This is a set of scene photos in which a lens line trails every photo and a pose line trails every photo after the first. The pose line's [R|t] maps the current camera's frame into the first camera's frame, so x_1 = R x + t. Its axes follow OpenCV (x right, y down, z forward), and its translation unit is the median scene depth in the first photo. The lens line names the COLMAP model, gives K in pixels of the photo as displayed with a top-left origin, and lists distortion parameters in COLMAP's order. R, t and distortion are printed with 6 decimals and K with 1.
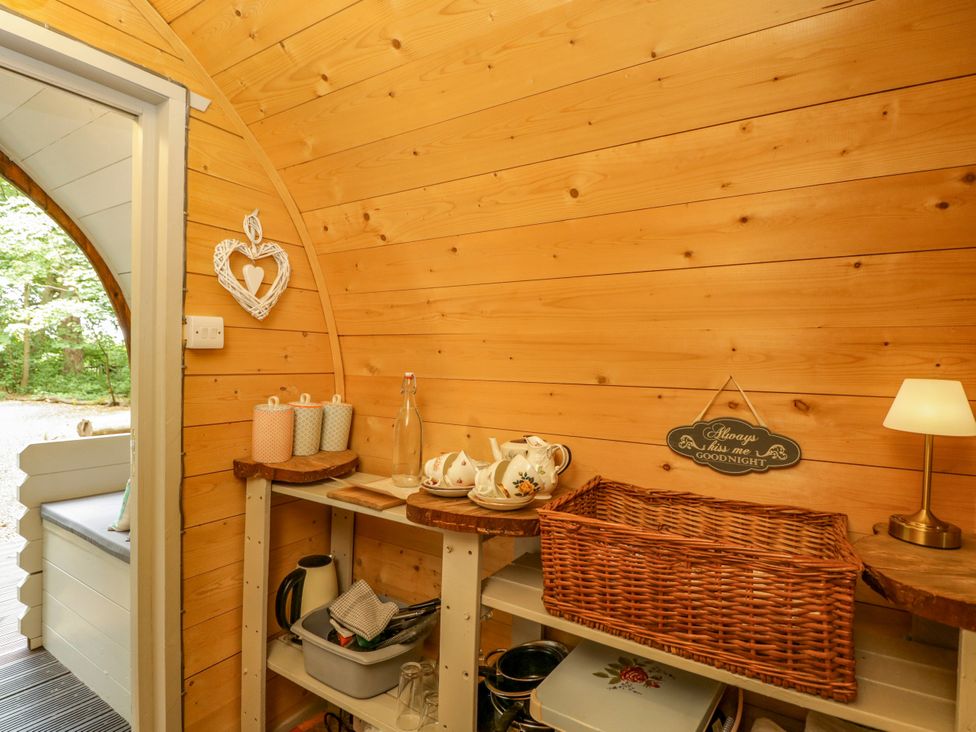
lens RADIAL K [[507.4, 0, 484.9], [0, 507.4, 365.6], [0, 0, 1]] dist [-0.010473, -0.003524]
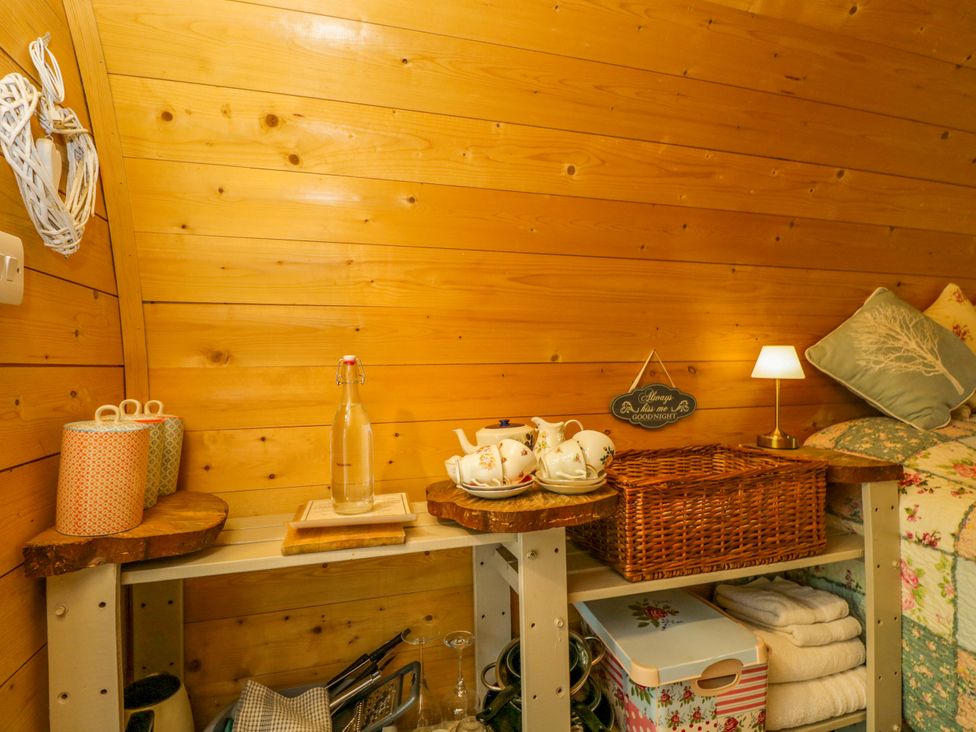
lens RADIAL K [[507.4, 0, 484.9], [0, 507.4, 365.6], [0, 0, 1]] dist [-0.010473, -0.003524]
pose [[0.665417, -0.025170, 0.746047, -0.707968], [0.032922, 0.999448, 0.004356, 0.039398], [-0.745745, 0.021663, 0.665879, 0.470283]]
